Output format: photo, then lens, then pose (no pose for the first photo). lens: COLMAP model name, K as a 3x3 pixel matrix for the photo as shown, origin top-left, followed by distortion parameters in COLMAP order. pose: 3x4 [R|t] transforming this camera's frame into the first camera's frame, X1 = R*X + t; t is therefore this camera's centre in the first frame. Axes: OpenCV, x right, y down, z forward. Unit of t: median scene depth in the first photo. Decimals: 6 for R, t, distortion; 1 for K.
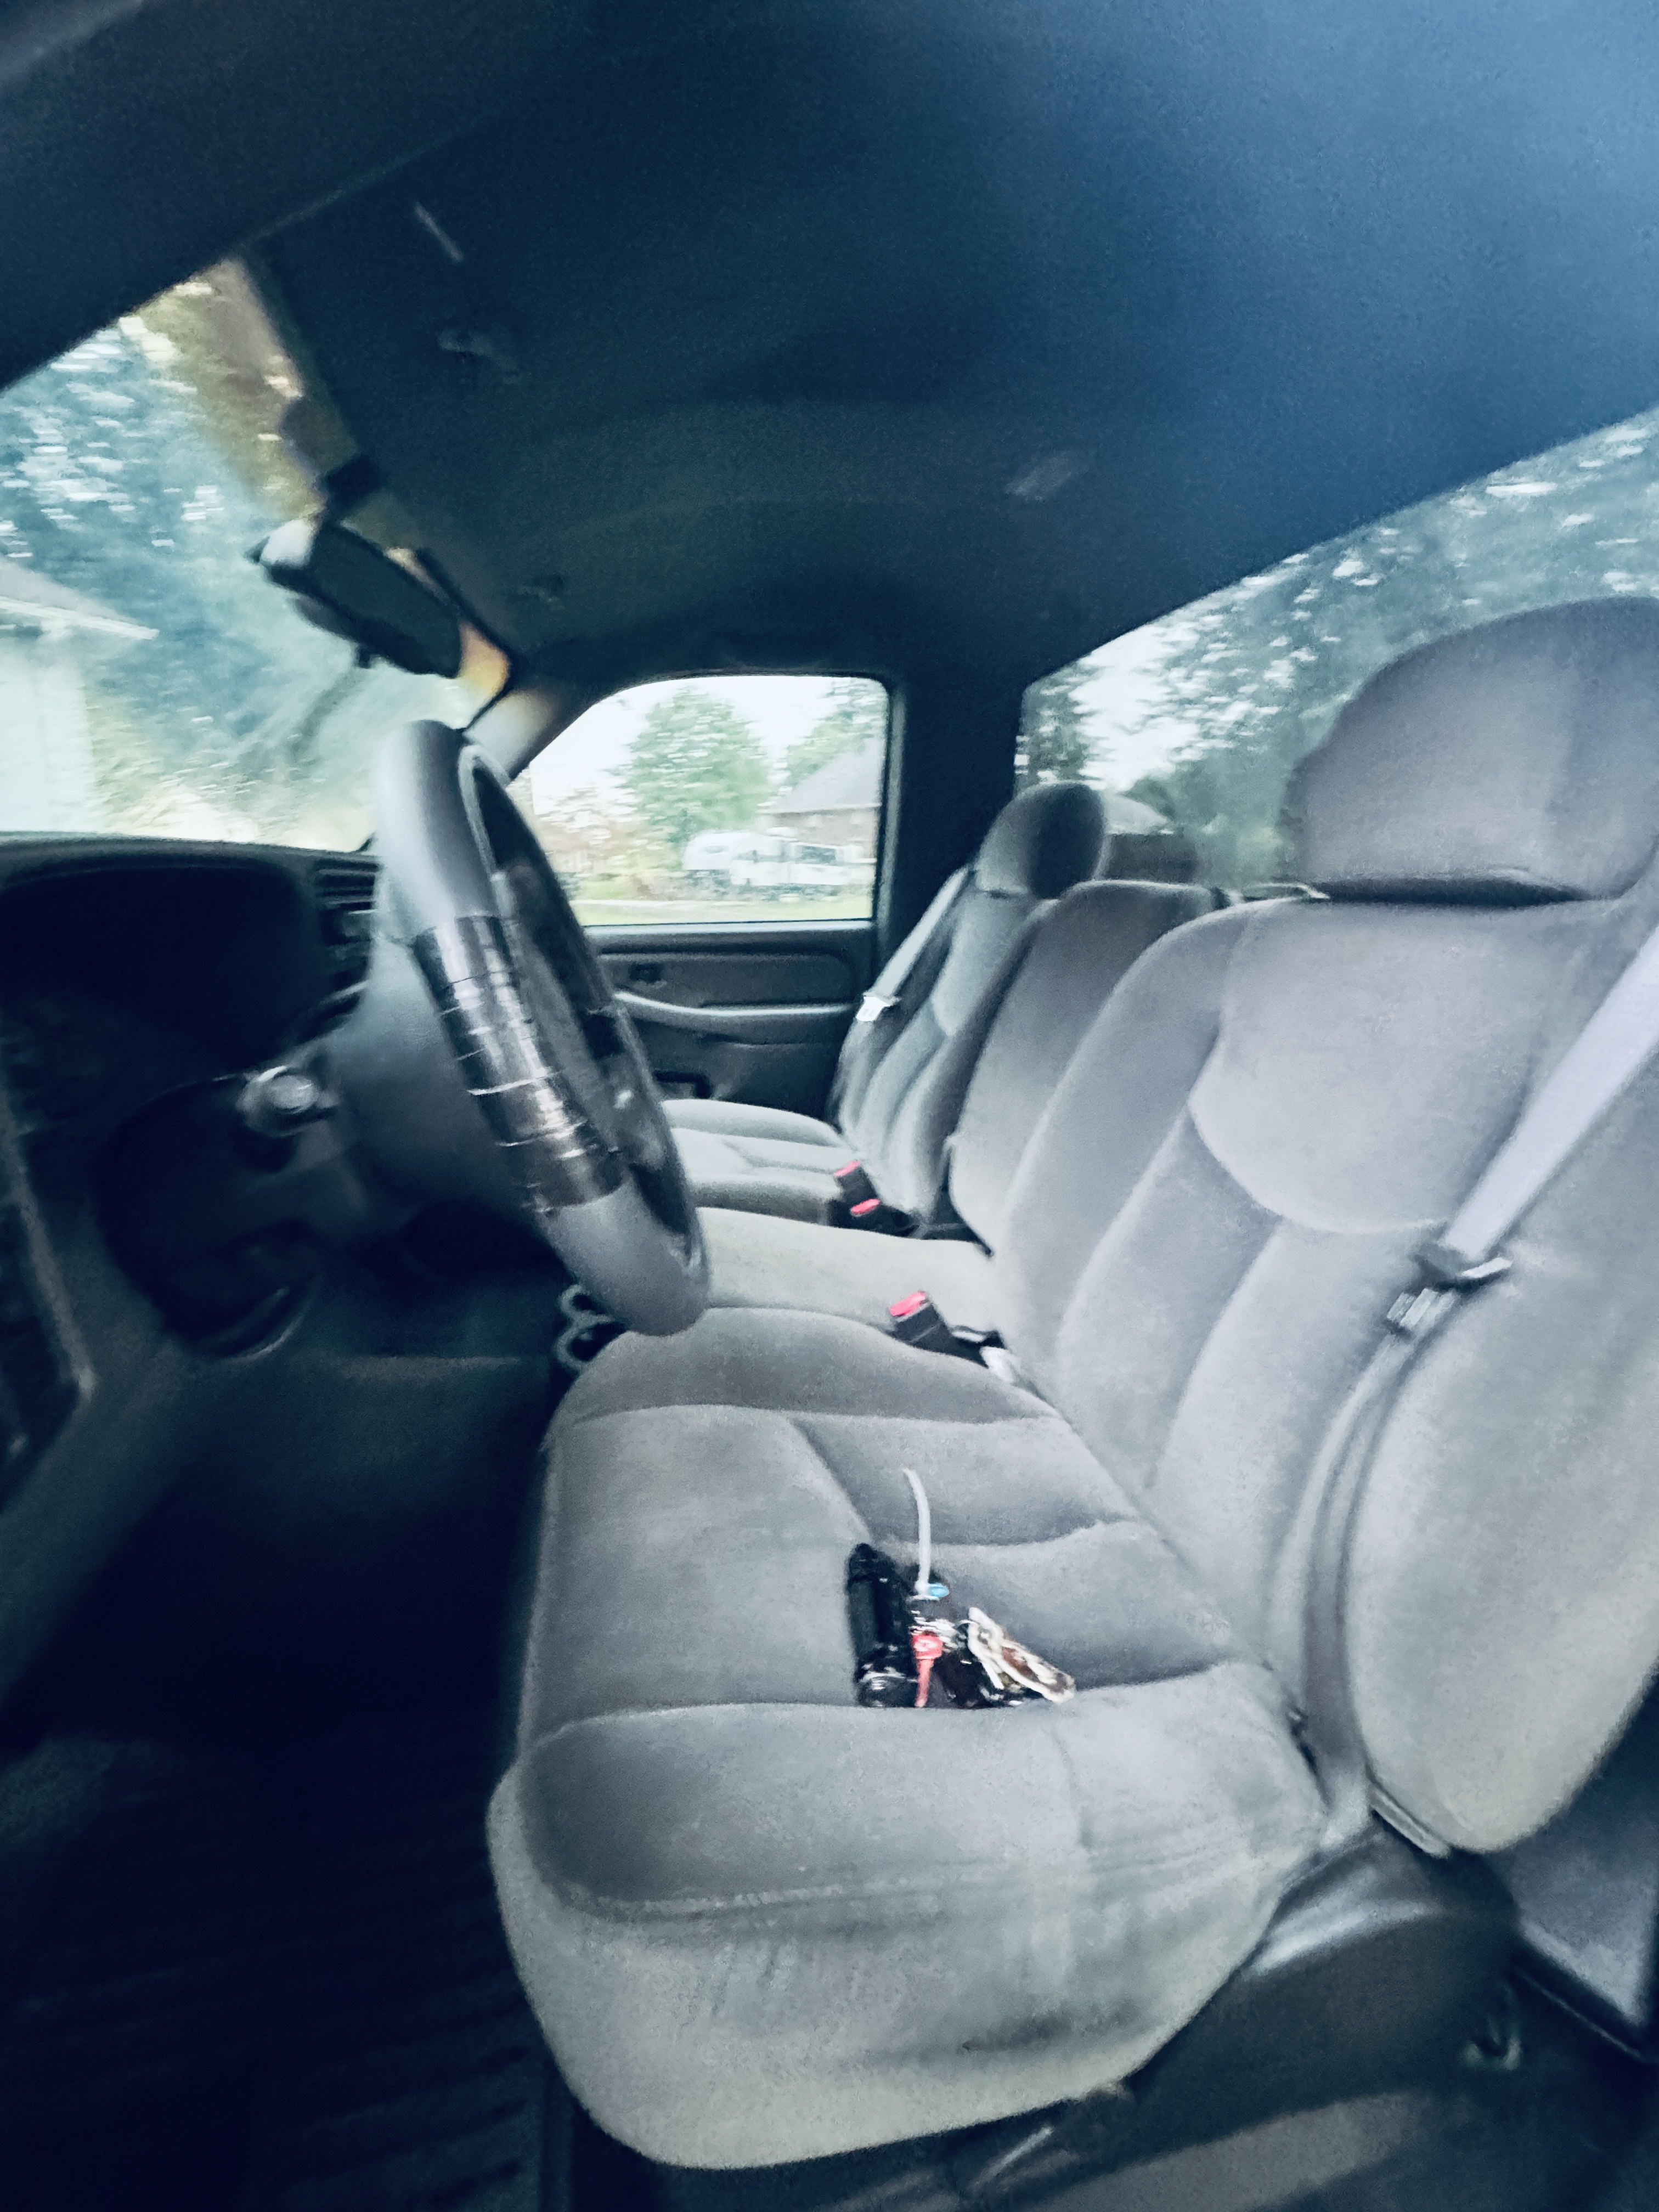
lens RADIAL K [[899.6, 0, 835.7], [0, 899.6, 1093.6], [0, 0, 1]] dist [-0.001512, -0.000810]
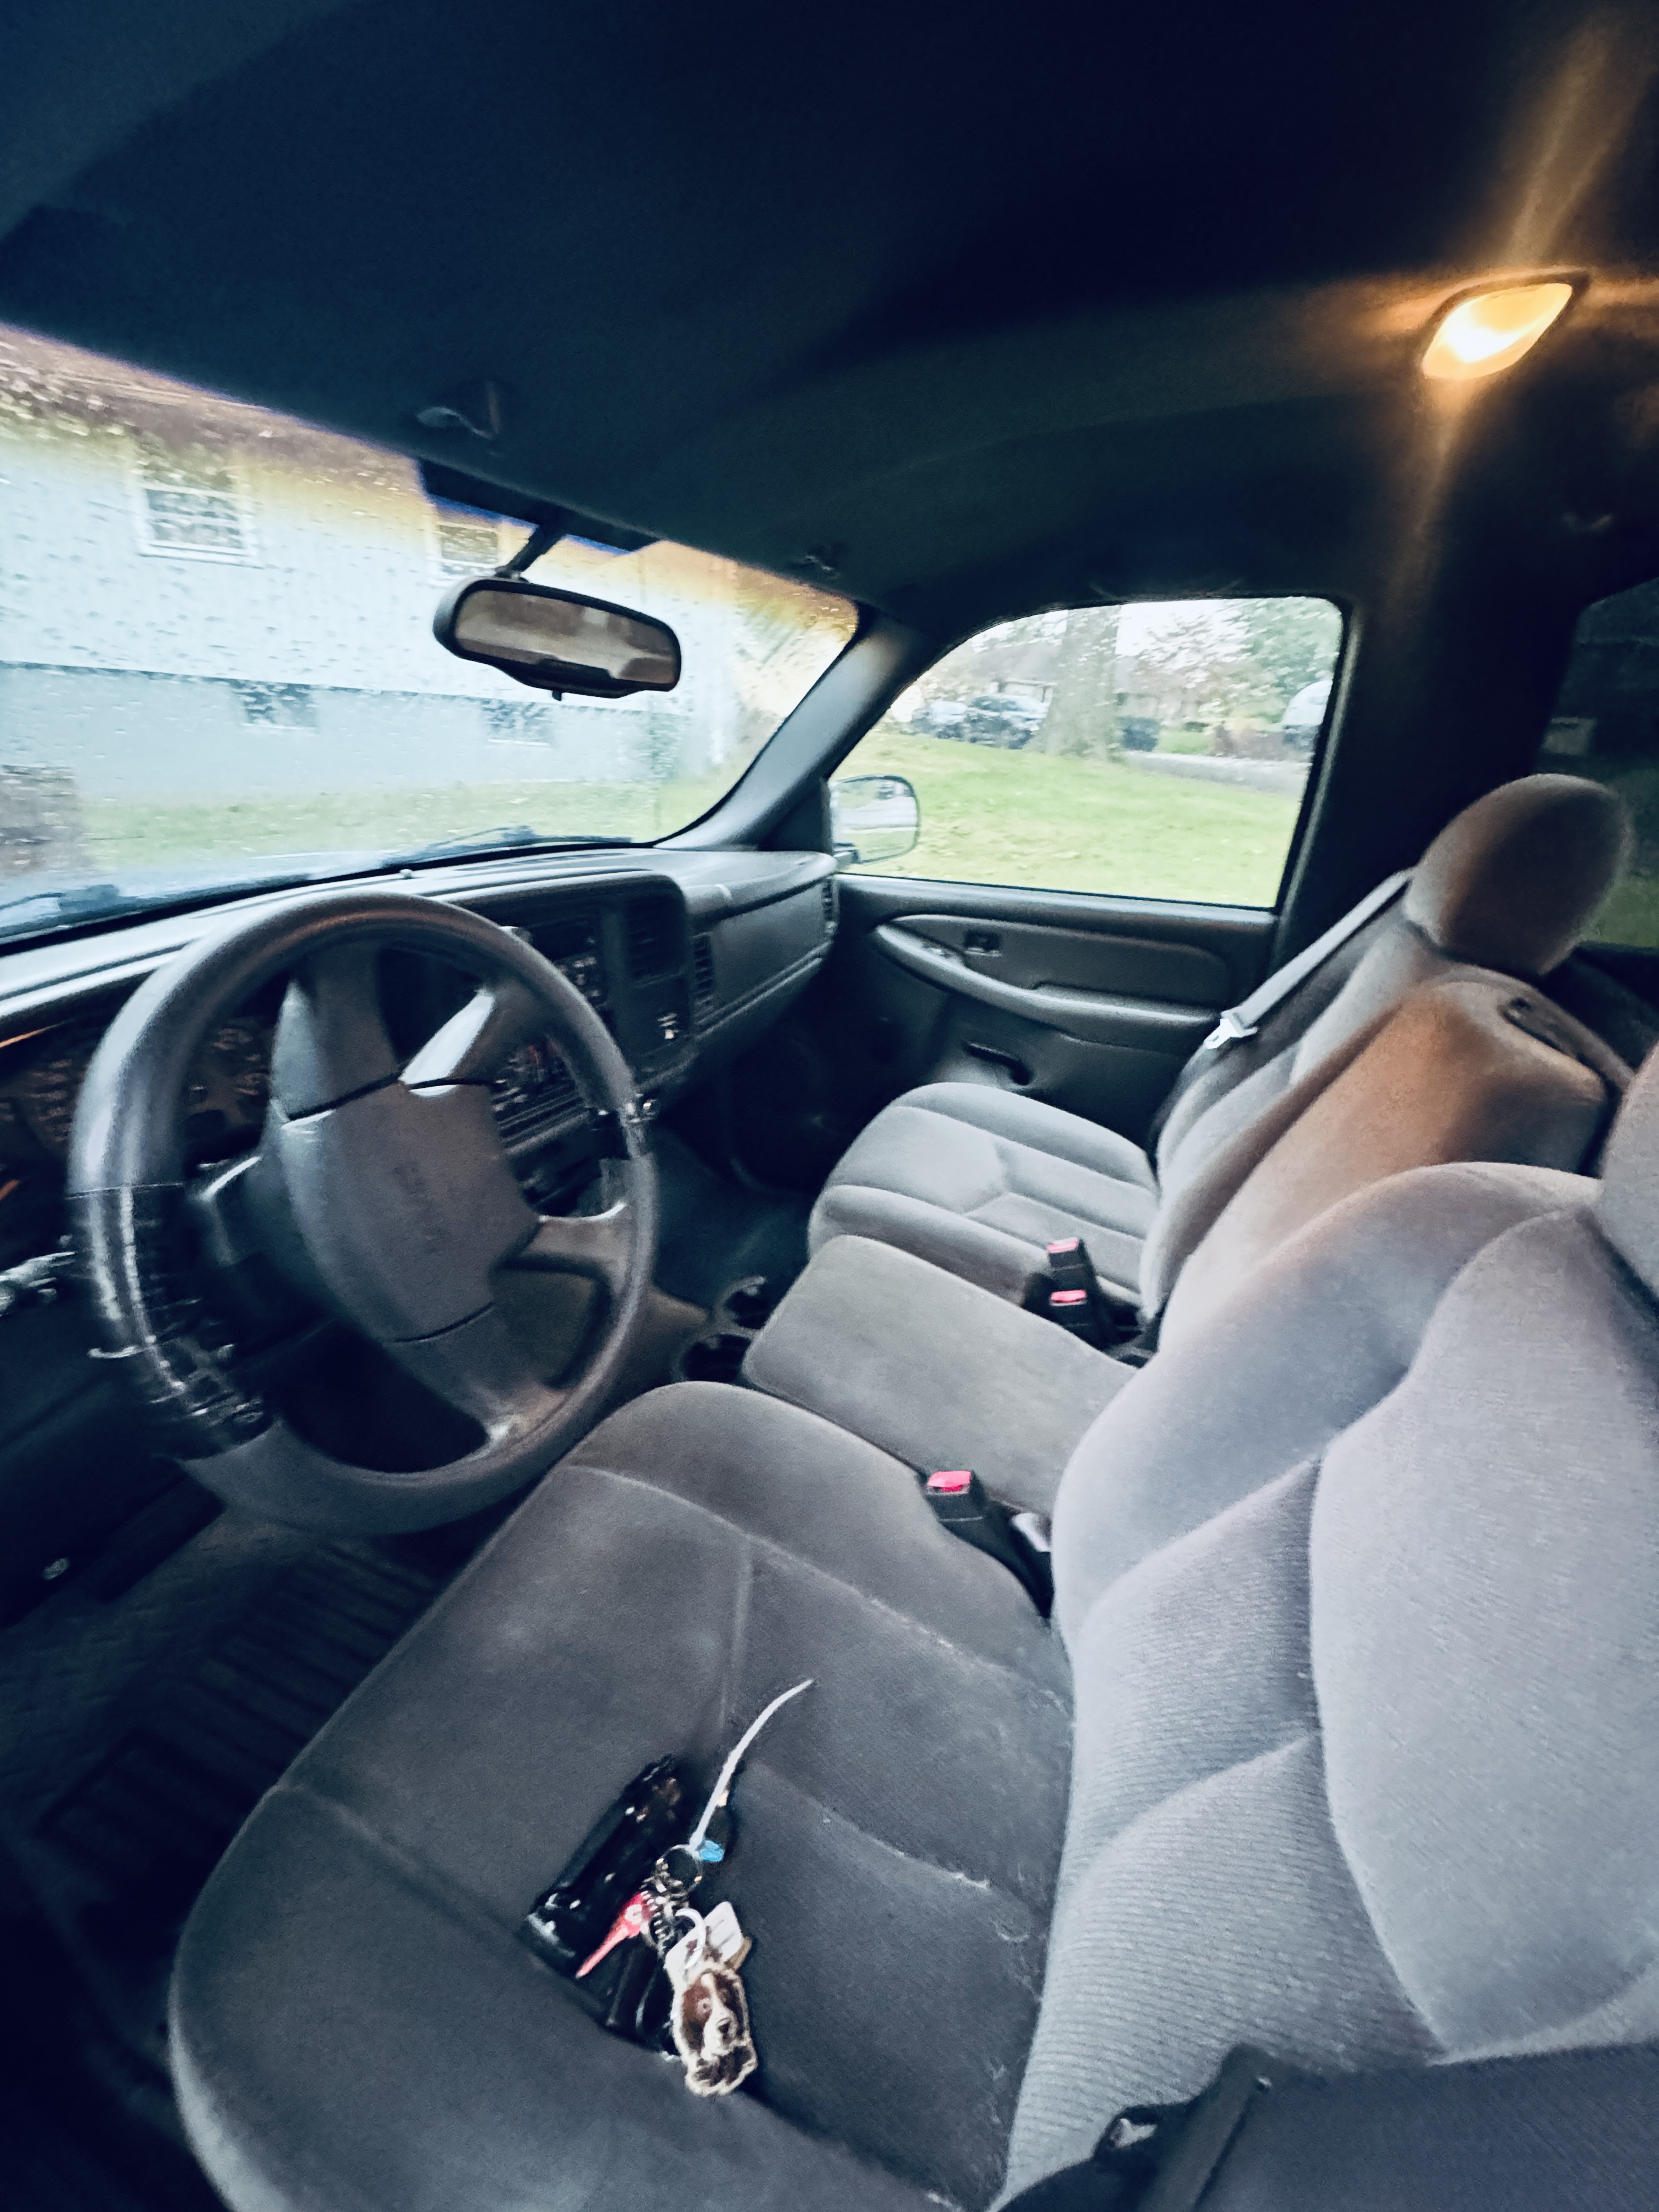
lens RADIAL K [[899.6, 0, 835.7], [0, 899.6, 1093.6], [0, 0, 1]] dist [-0.001512, -0.000810]
pose [[0.810783, 0.257678, -0.525579, 0.187922], [-0.165829, 0.962222, 0.215938, -0.154195], [0.561366, -0.087922, 0.822884, 0.147987]]
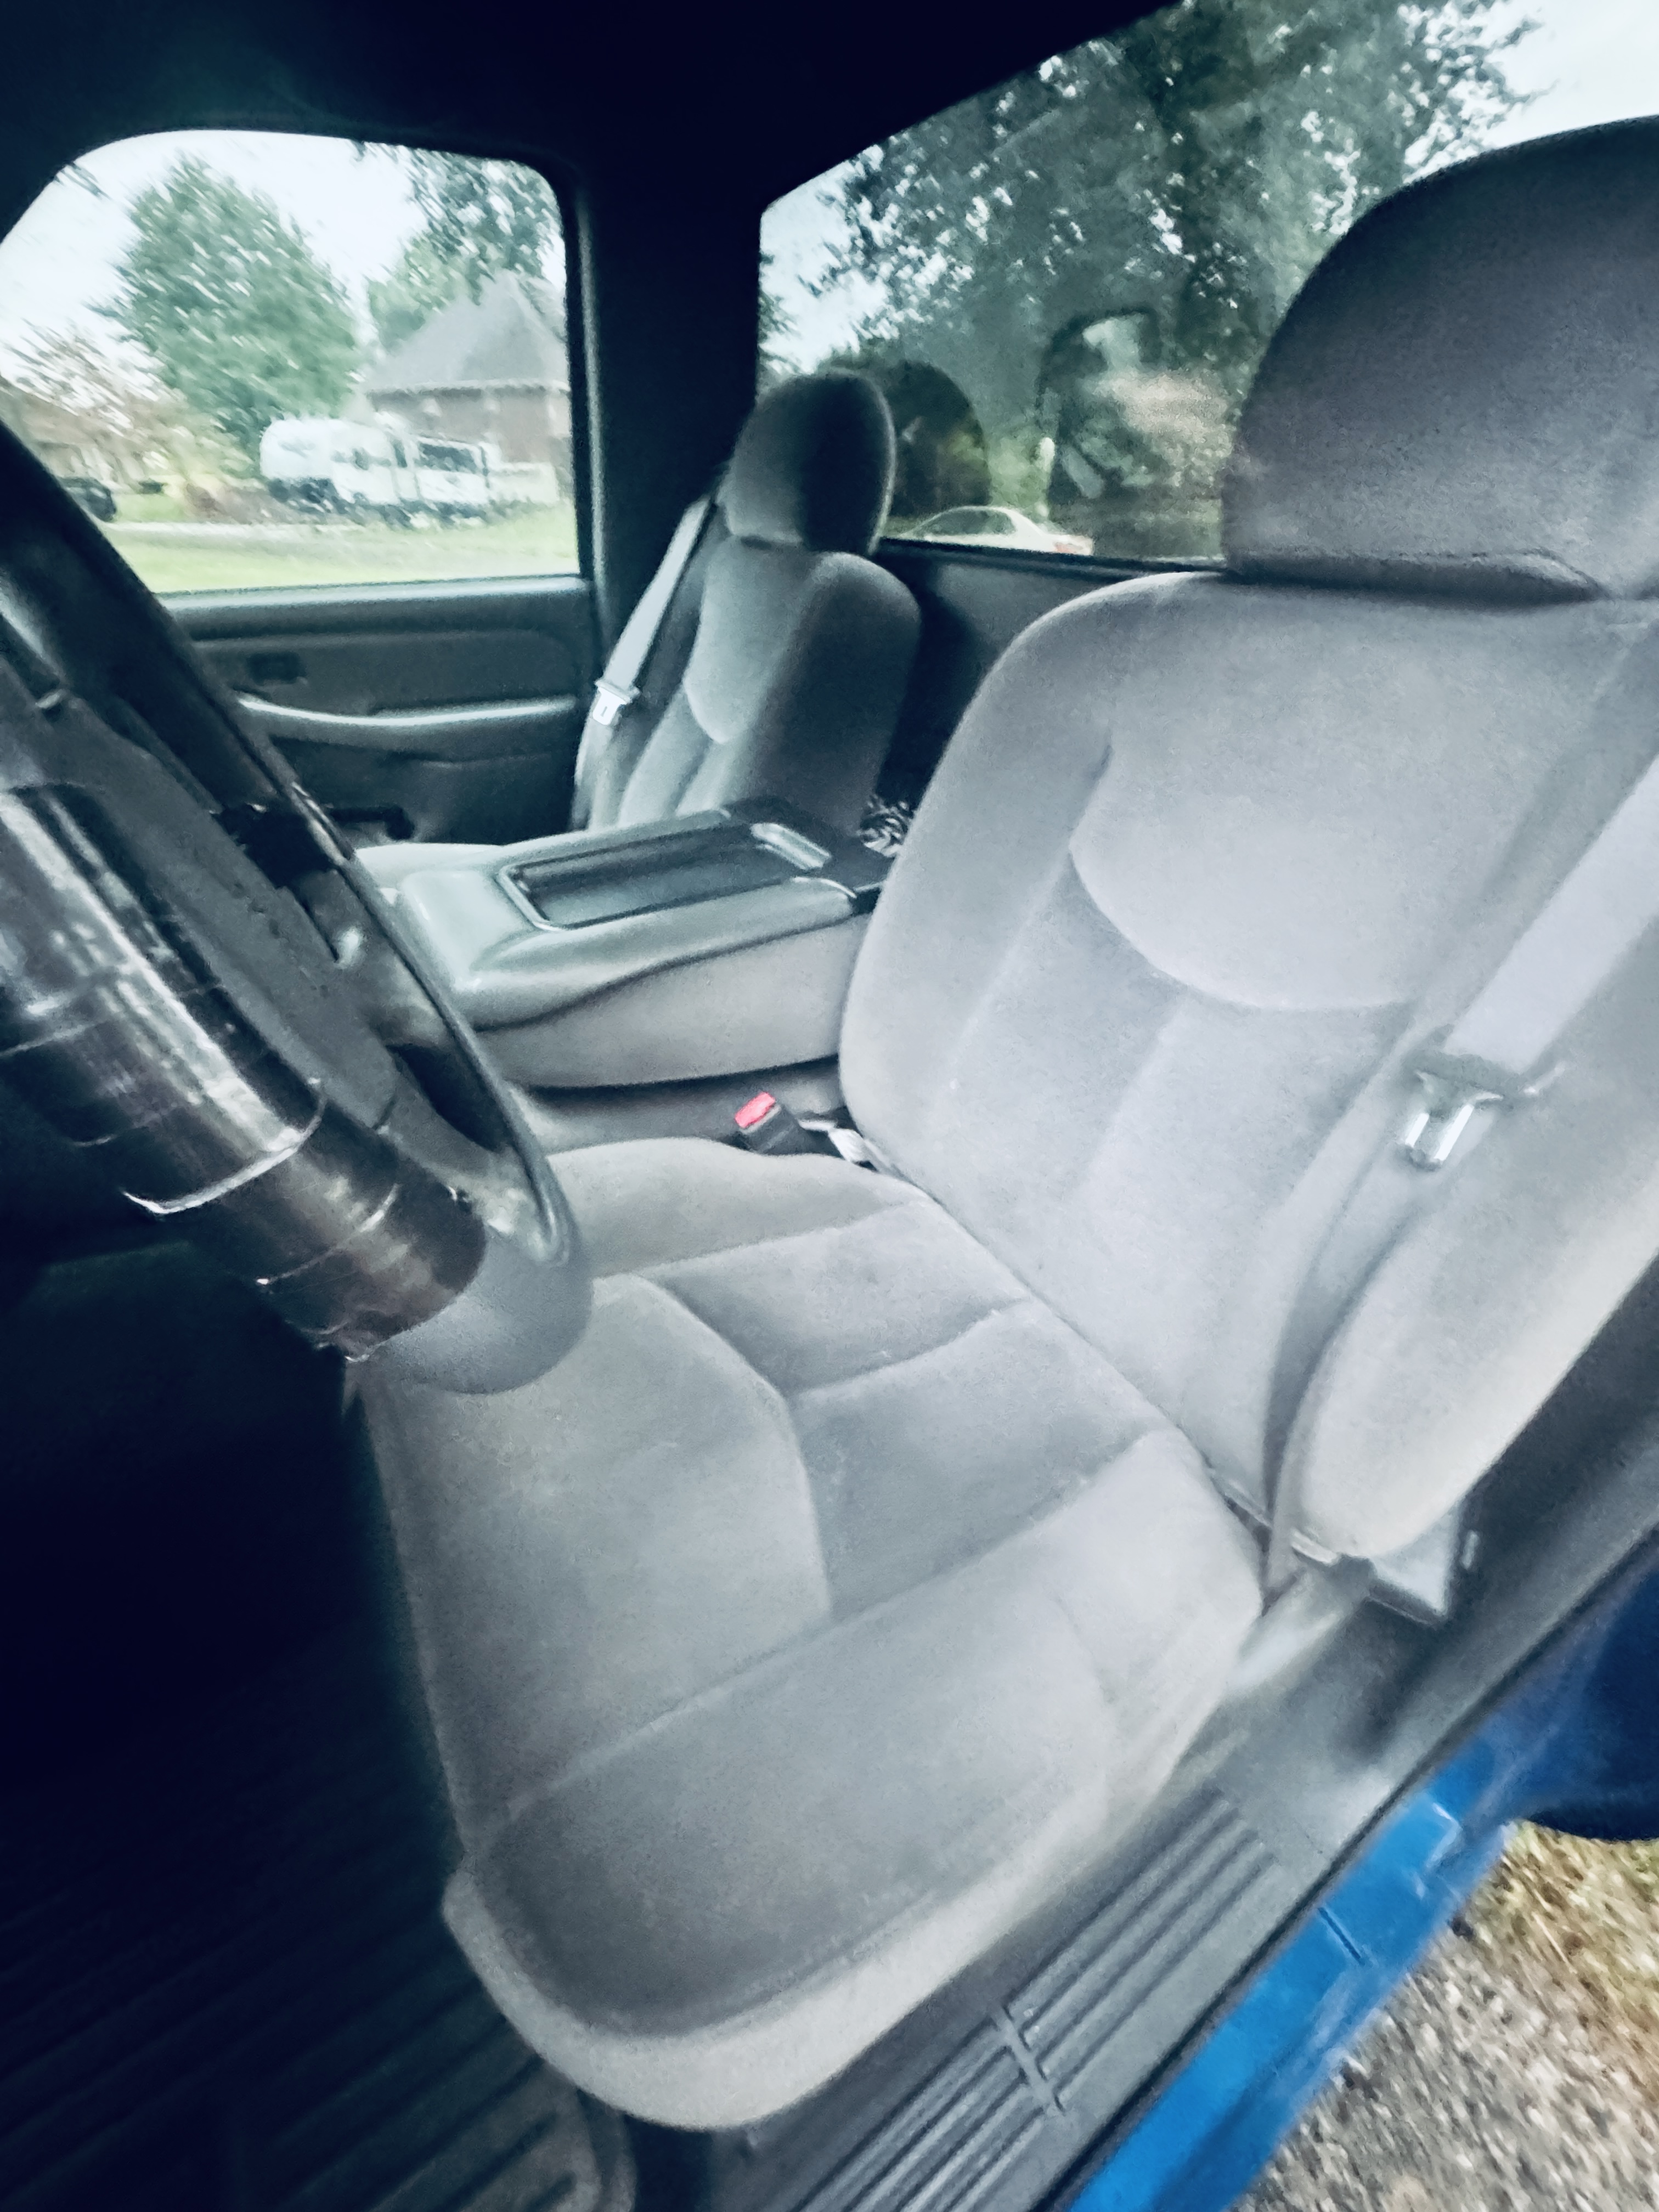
lens RADIAL K [[899.6, 0, 835.7], [0, 899.6, 1093.6], [0, 0, 1]] dist [-0.001512, -0.000810]
pose [[0.947397, -0.169317, 0.271609, -0.041521], [0.064496, 0.932200, 0.356151, -0.044306], [-0.313496, -0.319898, 0.894083, 0.114967]]
